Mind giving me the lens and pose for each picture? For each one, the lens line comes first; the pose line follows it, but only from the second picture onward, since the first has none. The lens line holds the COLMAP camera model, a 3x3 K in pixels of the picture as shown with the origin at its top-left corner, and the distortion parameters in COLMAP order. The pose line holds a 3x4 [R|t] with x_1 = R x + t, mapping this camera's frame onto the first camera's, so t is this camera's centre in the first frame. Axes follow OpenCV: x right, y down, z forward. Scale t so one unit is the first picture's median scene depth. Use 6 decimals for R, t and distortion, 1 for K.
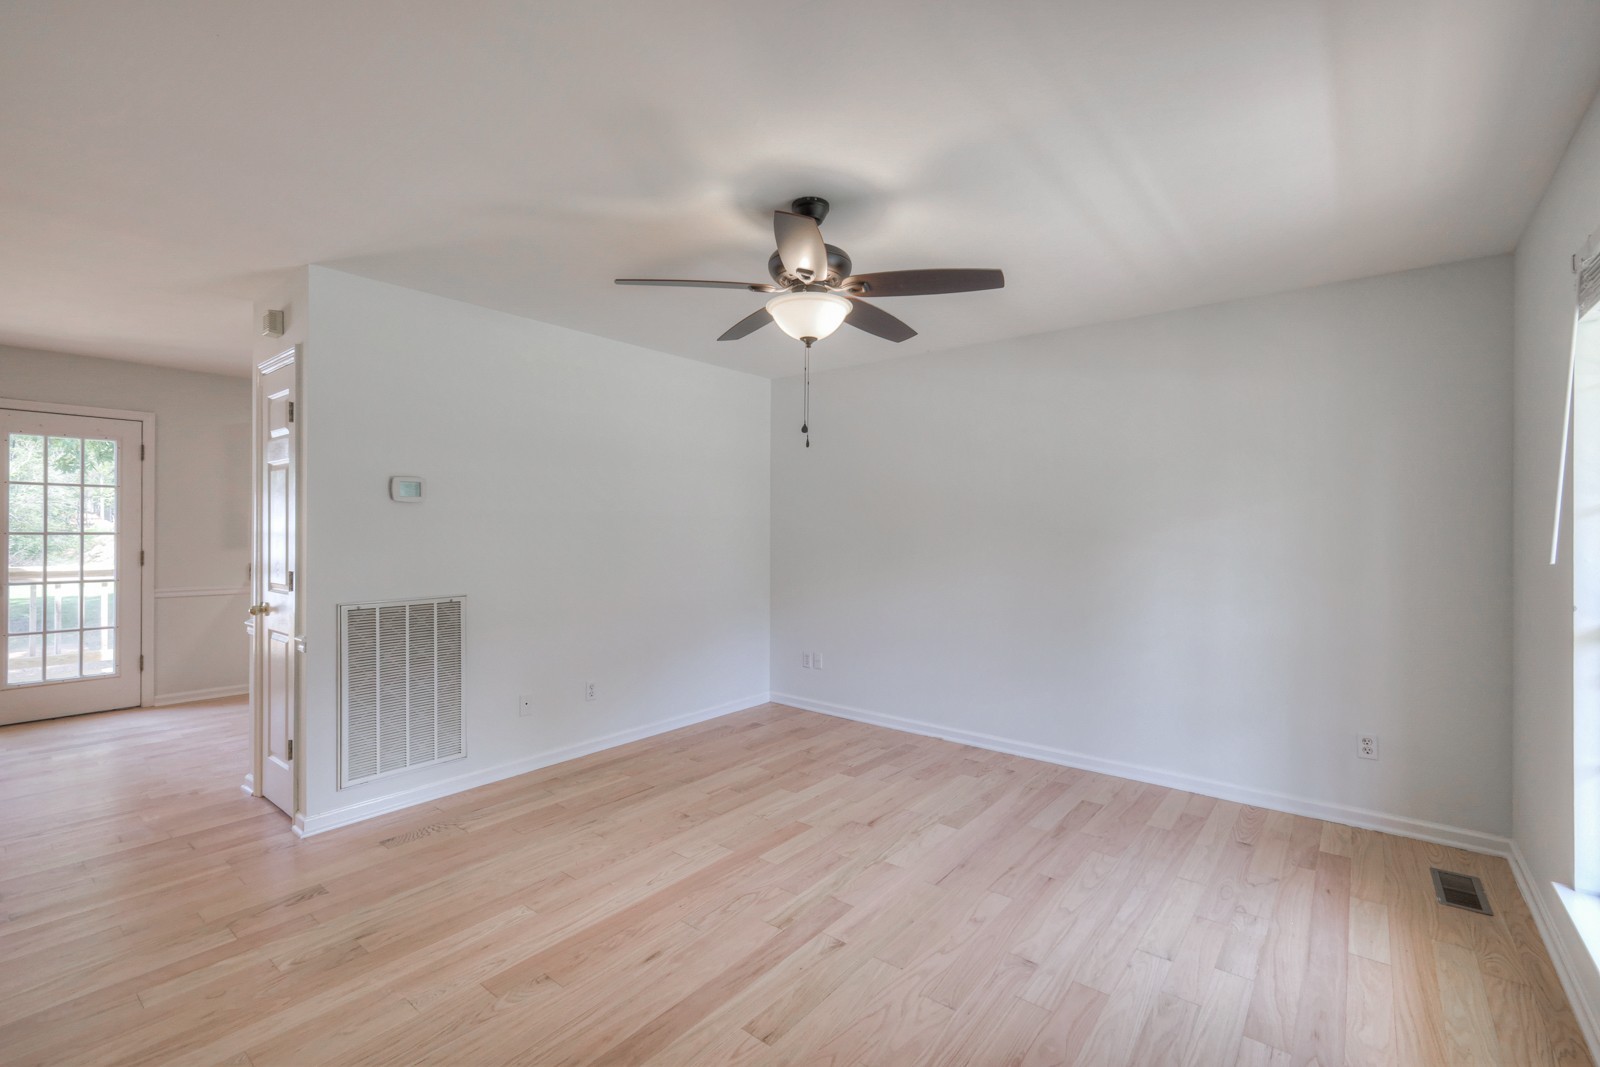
lens RADIAL K [[714.3, 0, 800.9], [0, 714.3, 529.2], [0, 0, 1]] dist [0.005744, 0.001544]
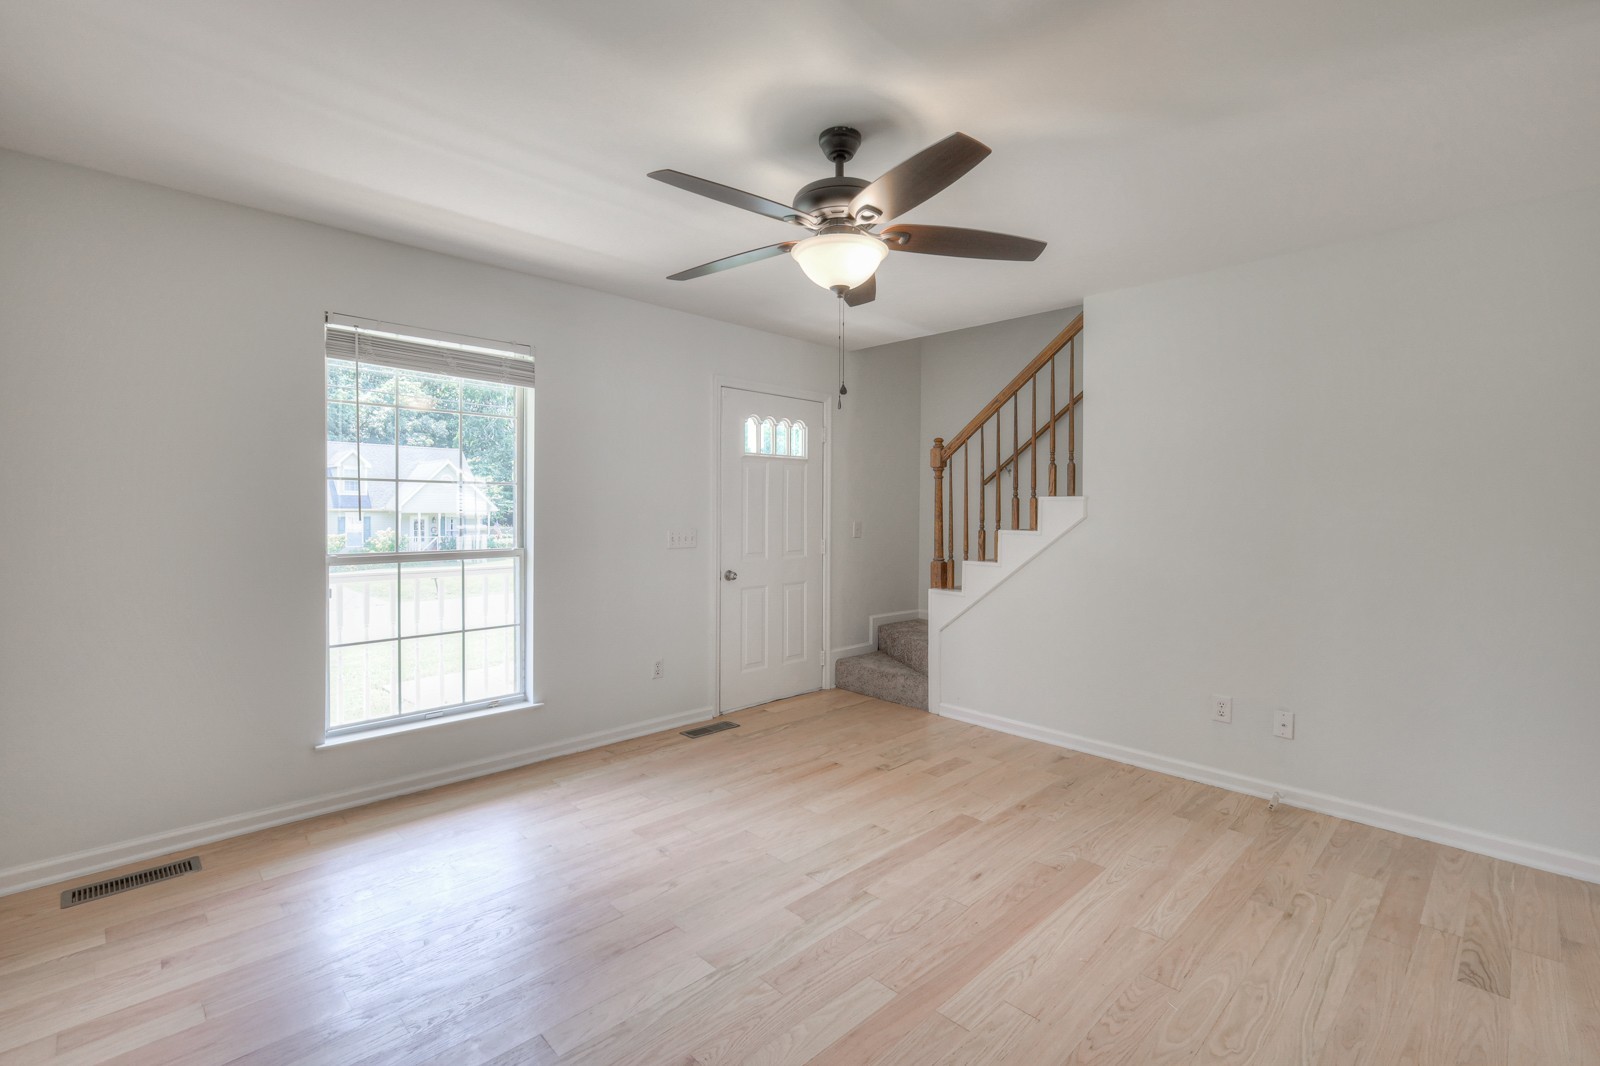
lens RADIAL K [[714.3, 0, 799.1], [0, 714.3, 524.1], [0, 0, 1]] dist [0.005744, 0.001544]
pose [[-0.992573, -0.014501, 0.120781, -0.050630], [-0.011989, 0.999697, 0.021498, 0.012249], [-0.121056, 0.019890, -0.992446, 1.967978]]
